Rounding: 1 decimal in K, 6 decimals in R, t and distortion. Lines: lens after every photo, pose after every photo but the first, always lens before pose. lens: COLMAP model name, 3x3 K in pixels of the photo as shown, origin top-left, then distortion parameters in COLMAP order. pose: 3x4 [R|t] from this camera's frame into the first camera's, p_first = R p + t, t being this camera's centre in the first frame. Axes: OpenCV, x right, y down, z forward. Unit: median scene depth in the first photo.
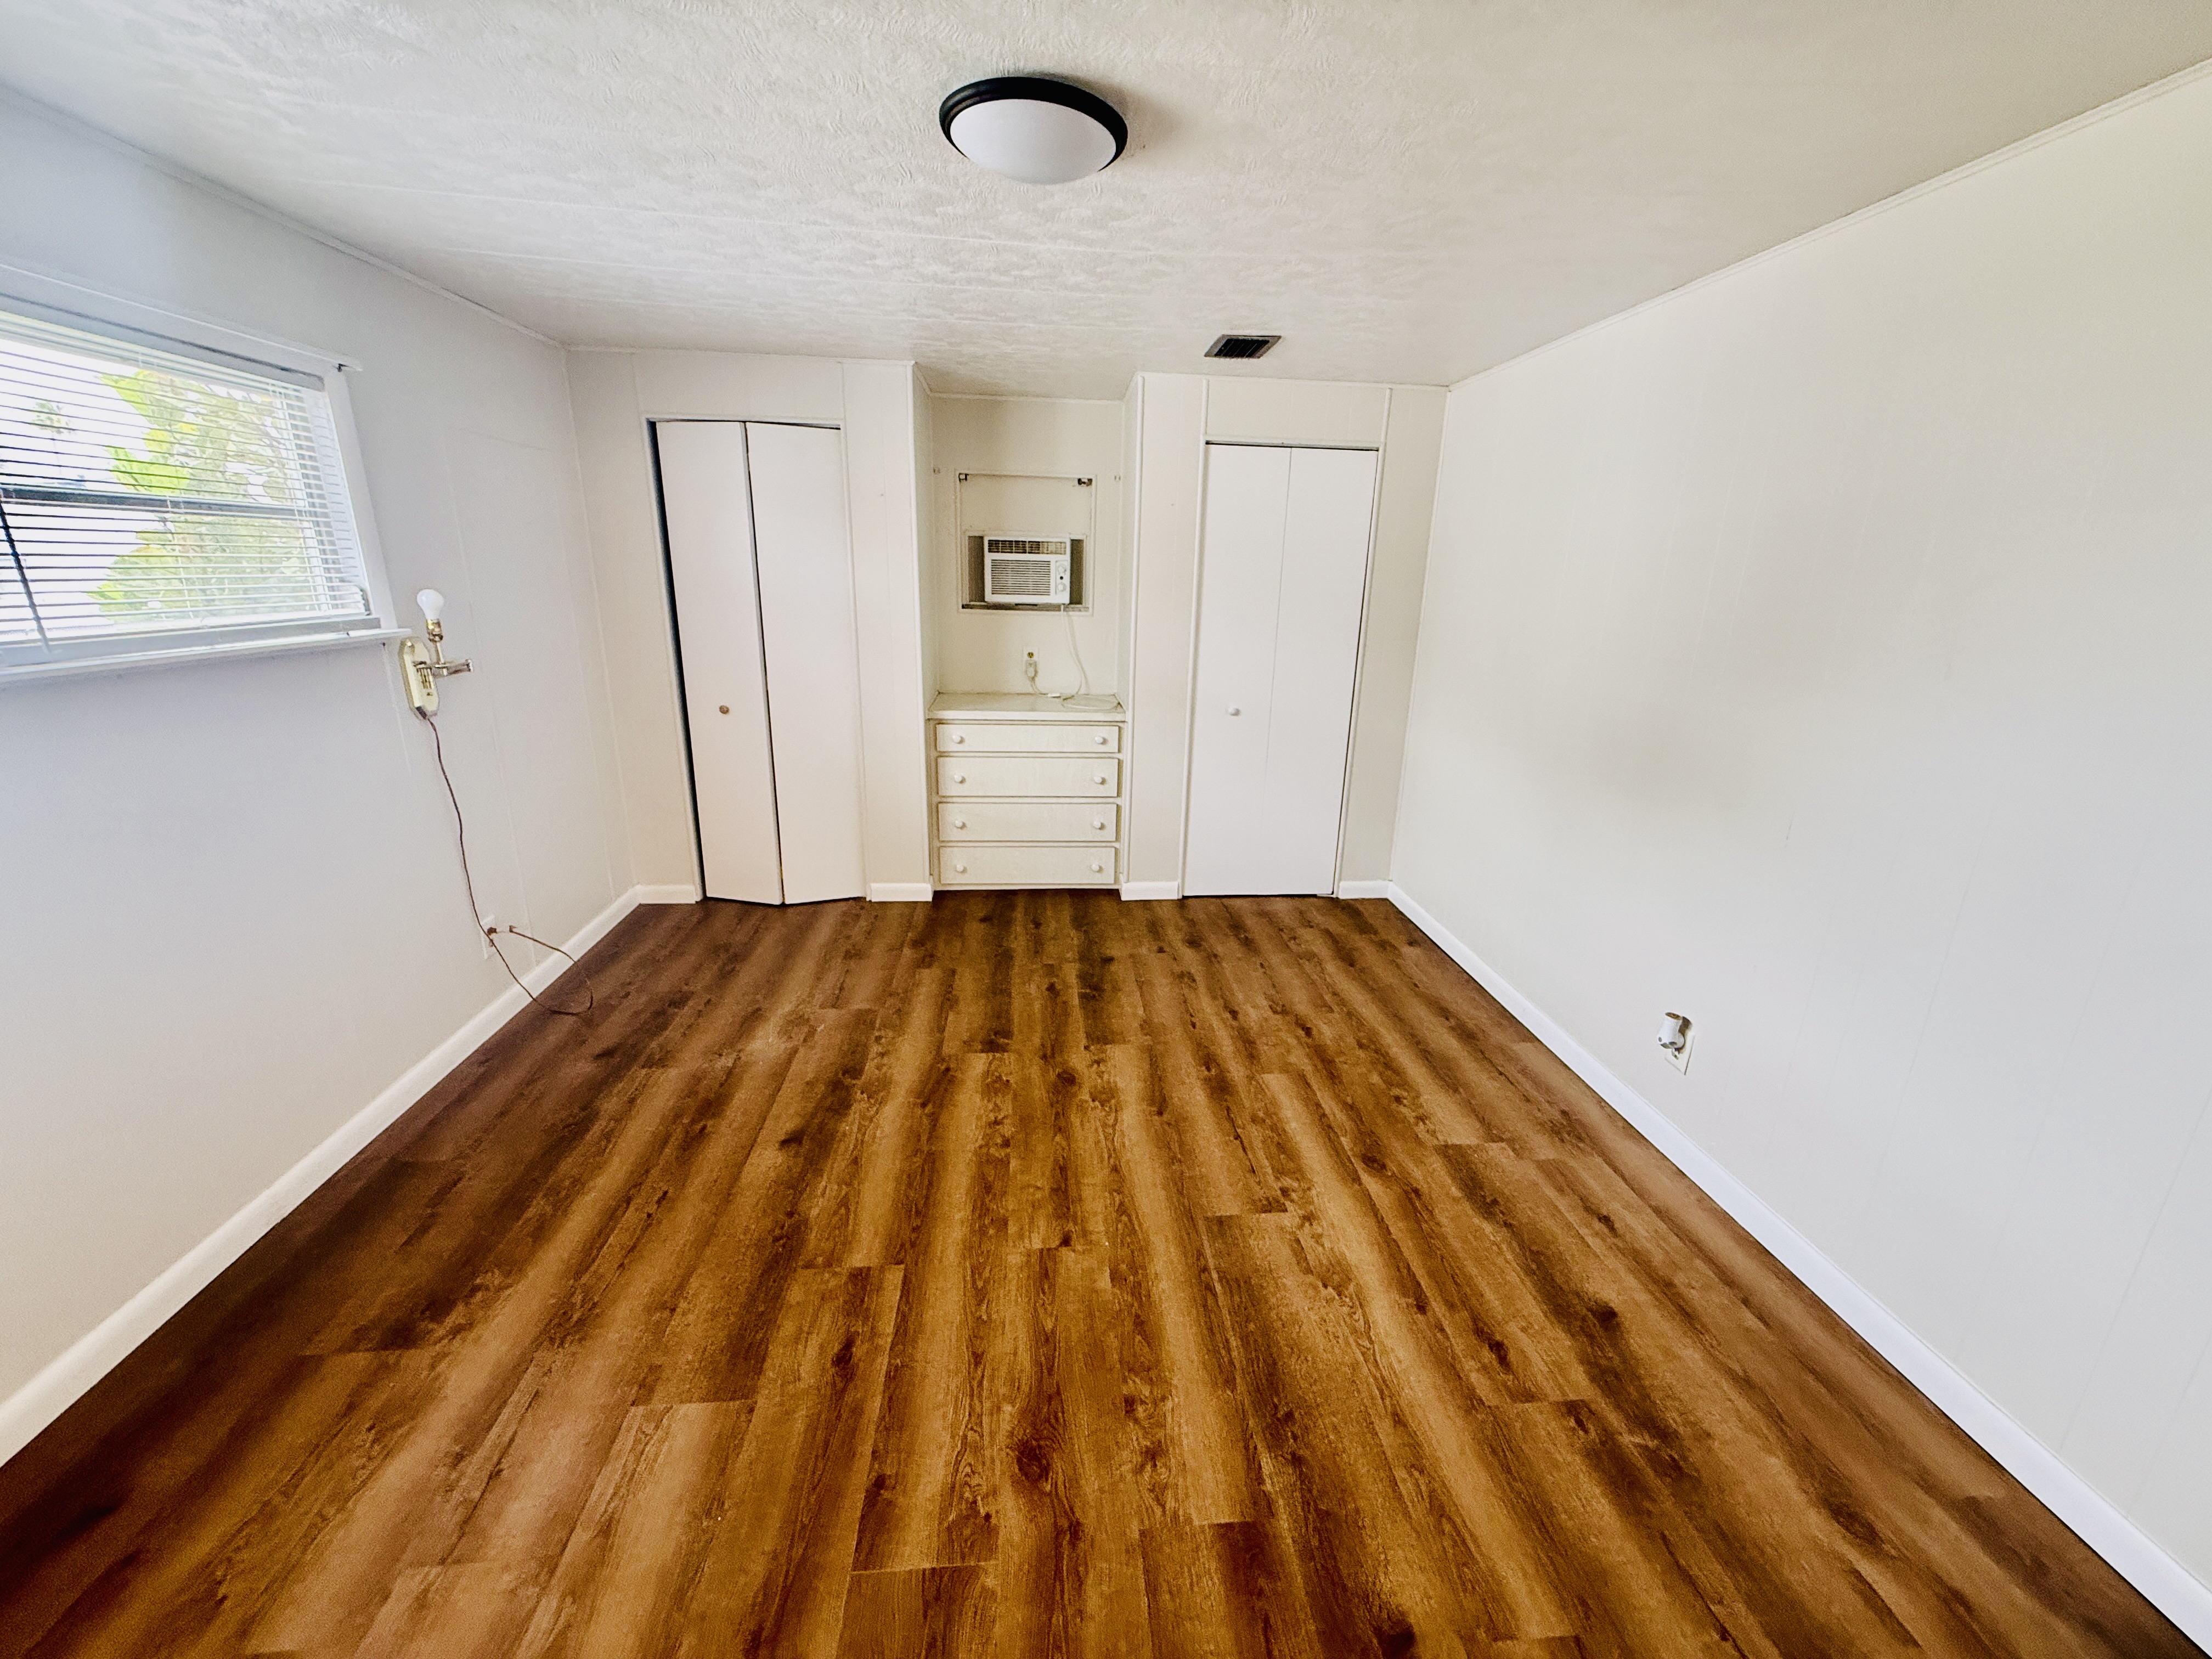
lens RADIAL K [[884.9, 0, 1107.8], [0, 884.9, 832.5], [0, 0, 1]] dist [0.000609, -0.000179]
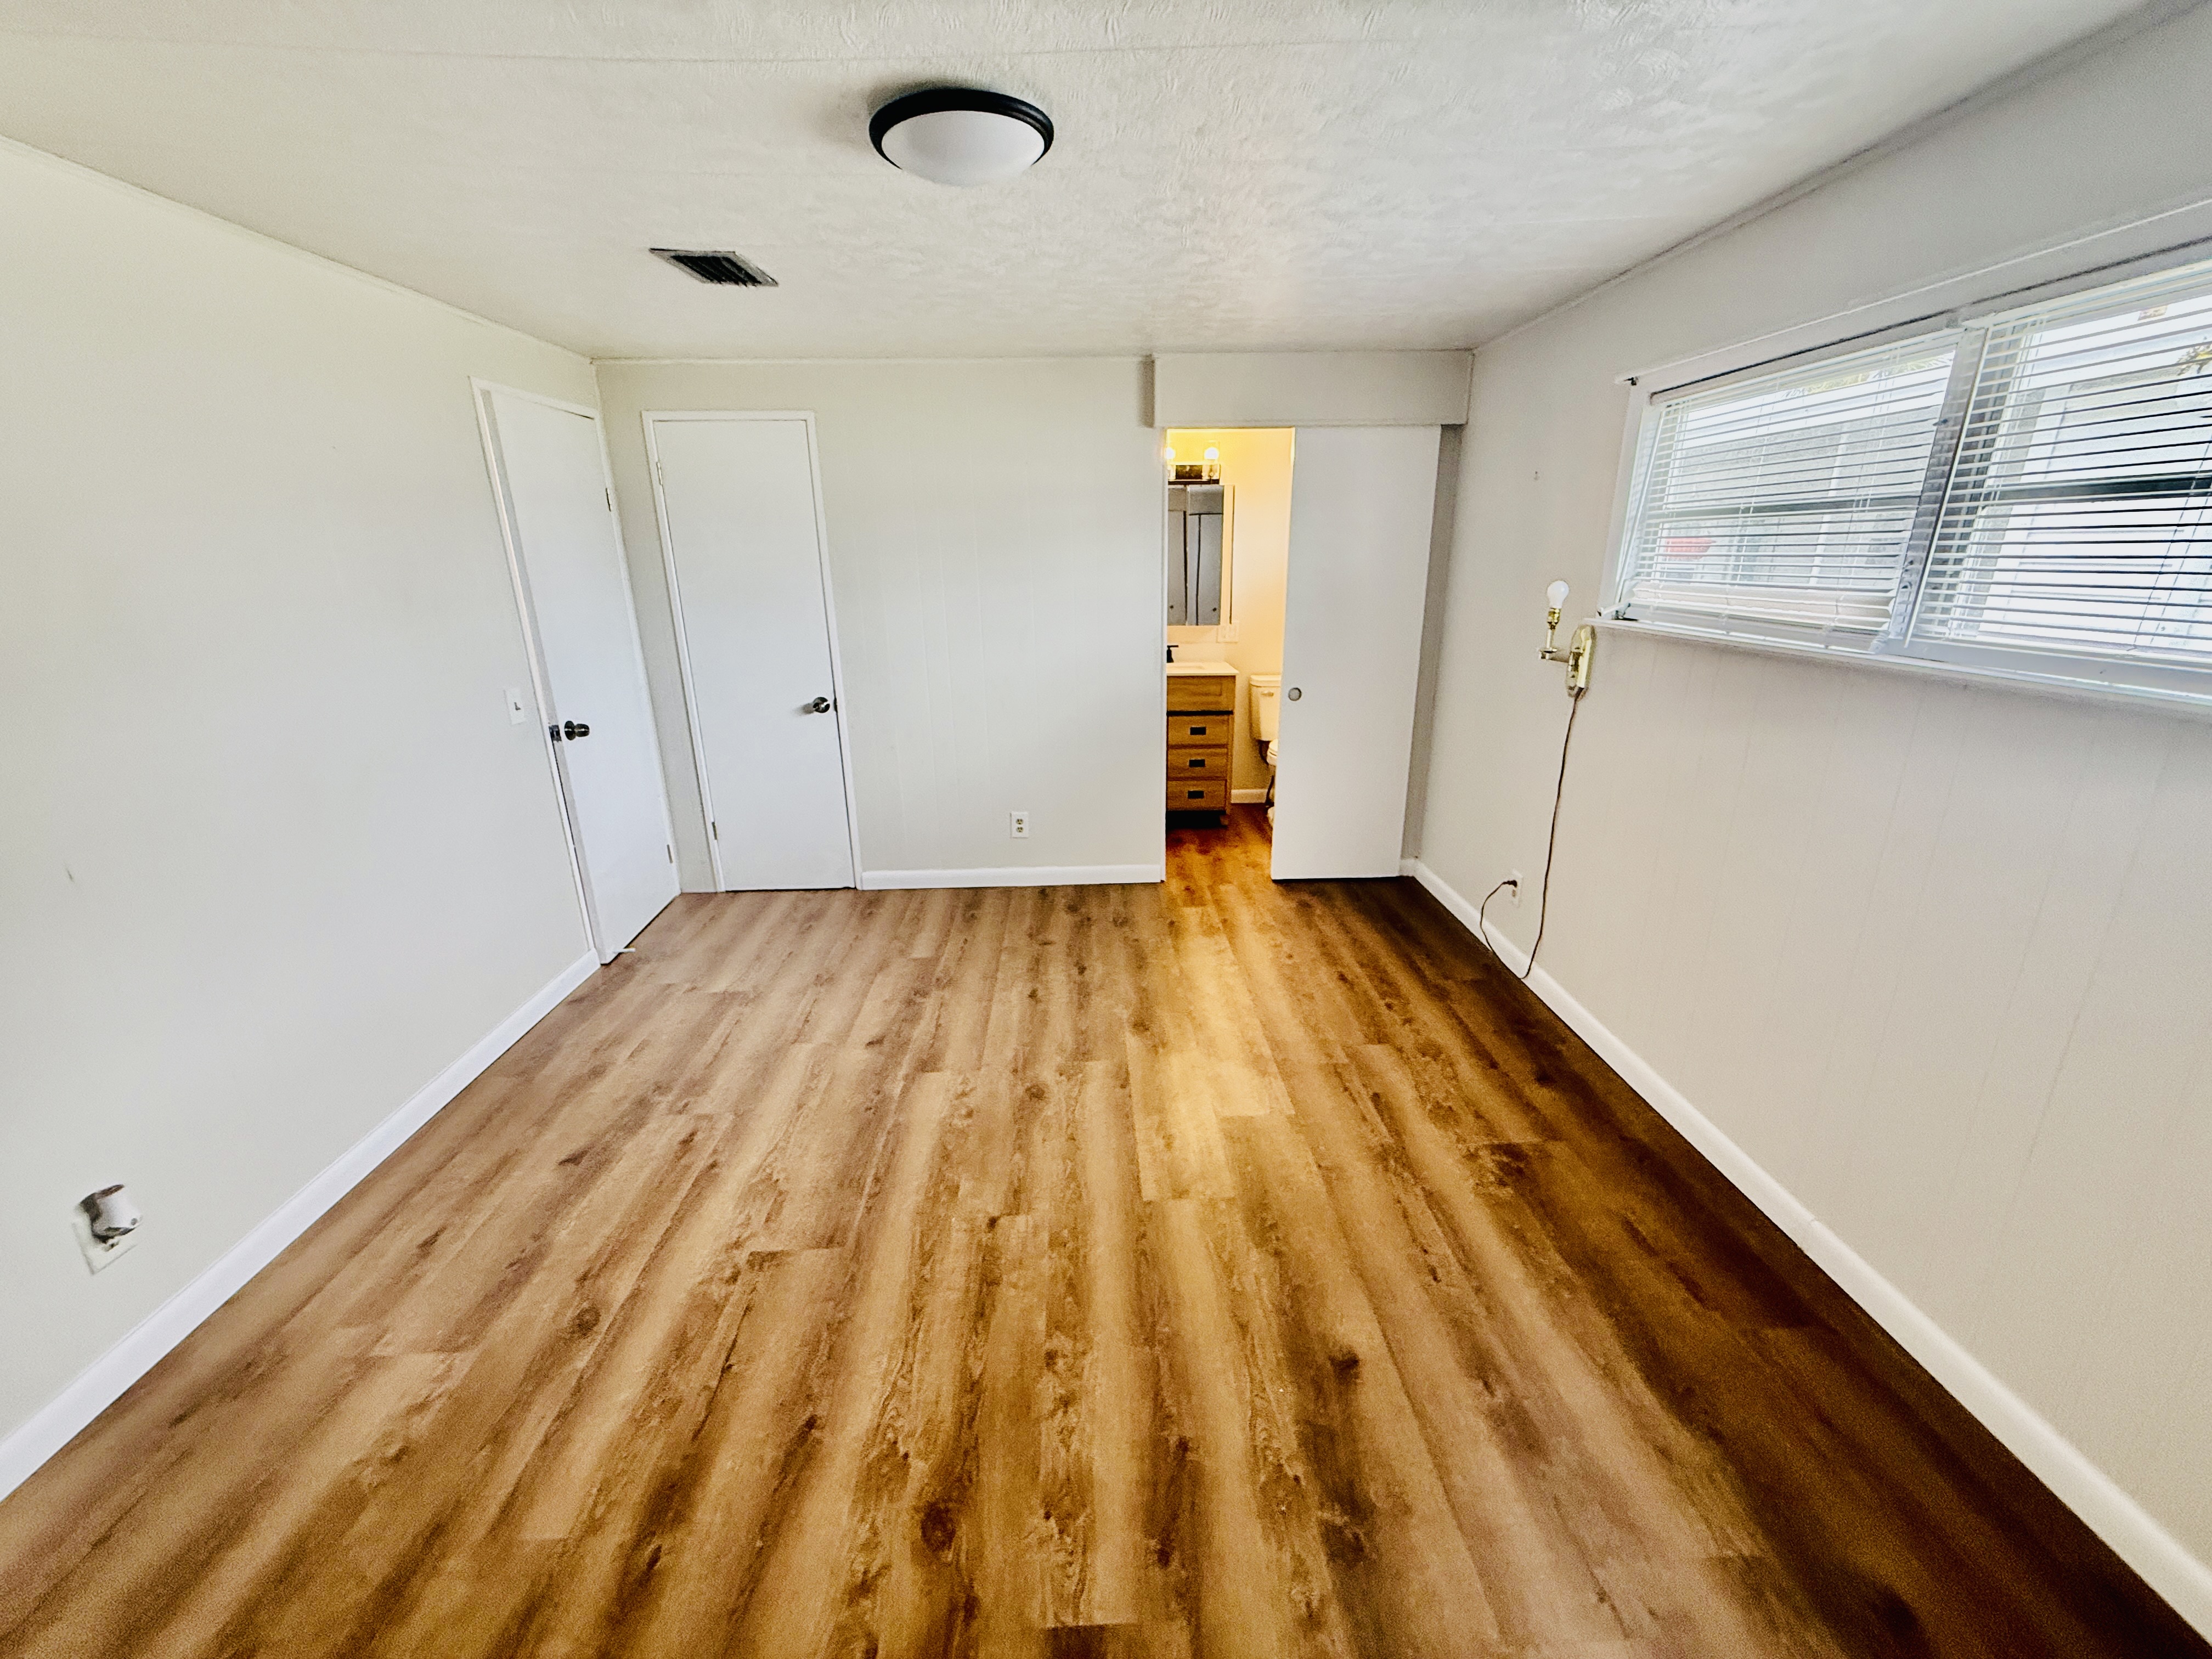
lens RADIAL K [[884.9, 0, 1111.6], [0, 884.9, 831.4], [0, 0, 1]] dist [0.000609, -0.000179]
pose [[-0.998968, -0.019412, 0.041064, -0.186773], [0.007434, 0.822013, 0.569420, -0.421135], [-0.044809, 0.569138, -0.821020, 1.351781]]
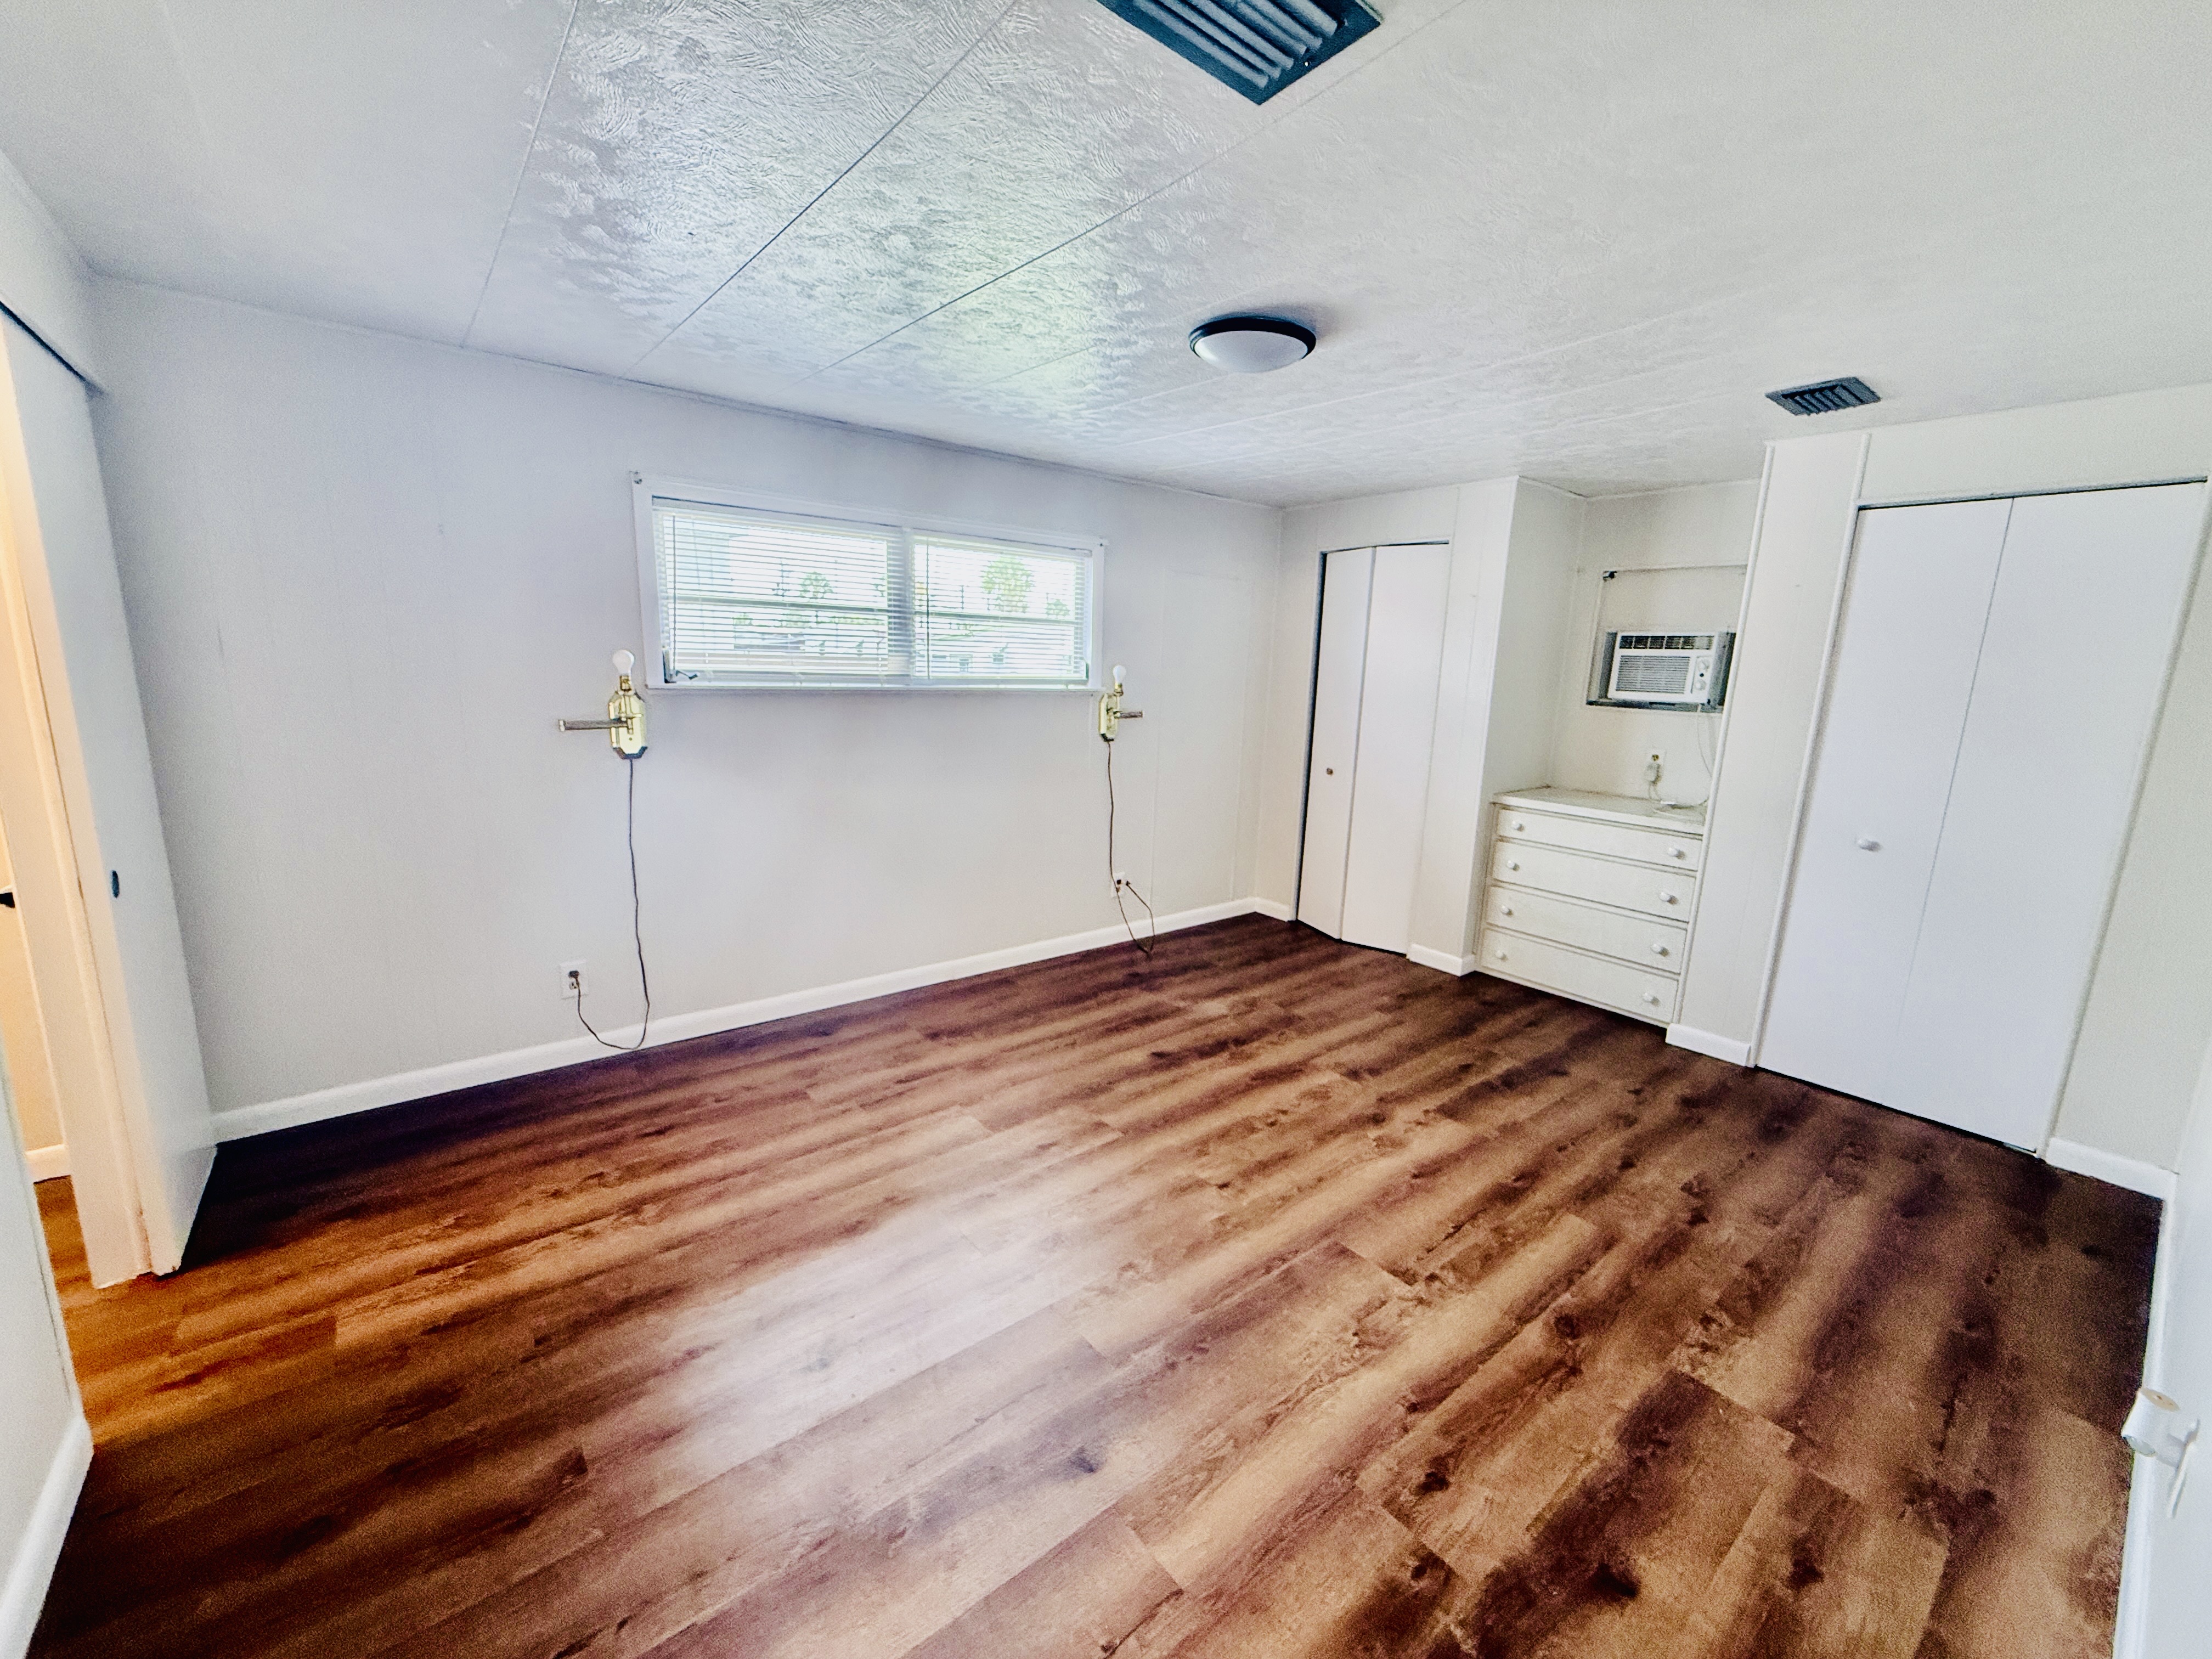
lens RADIAL K [[884.9, 0, 1099.7], [0, 884.9, 832.1], [0, 0, 1]] dist [0.000609, -0.000179]
pose [[0.553838, 0.154292, -0.818204, 0.654610], [-0.260408, 0.965481, 0.005797, 0.032392], [0.790855, 0.209856, 0.574899, 0.071425]]
